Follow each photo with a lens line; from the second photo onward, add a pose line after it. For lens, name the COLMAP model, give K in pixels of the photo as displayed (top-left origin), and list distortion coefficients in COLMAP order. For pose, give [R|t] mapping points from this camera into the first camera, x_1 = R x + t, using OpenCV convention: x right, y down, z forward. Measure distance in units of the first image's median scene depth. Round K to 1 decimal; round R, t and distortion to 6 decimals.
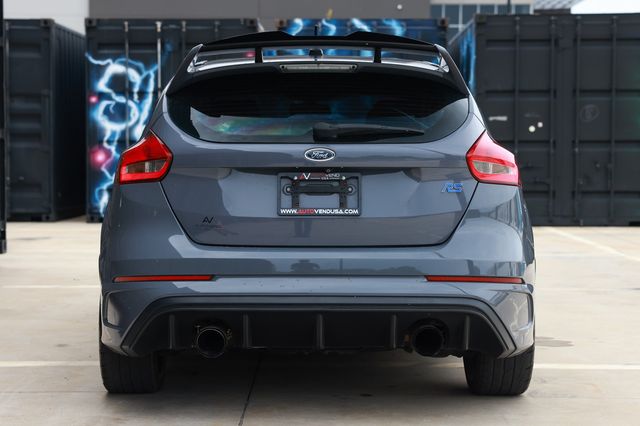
lens RADIAL K [[1279.2, 0, 313.0], [0, 1279.2, 215.4], [0, 0, 1]] dist [0.189149, 0.000000]
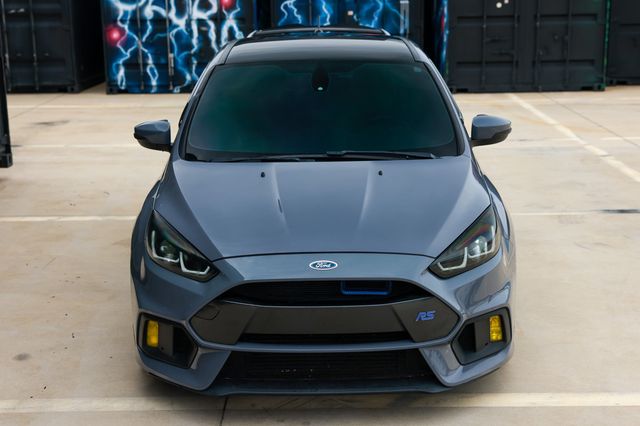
lens RADIAL K [[1009.0, 0, 328.1], [0, 1009.0, 234.5], [0, 0, 1]] dist [0.082227, 0.000000]
pose [[0.999789, -0.017094, 0.011382, 0.007689], [0.014586, 0.981207, 0.192404, -0.043170], [-0.014457, -0.192197, 0.981250, 0.095029]]
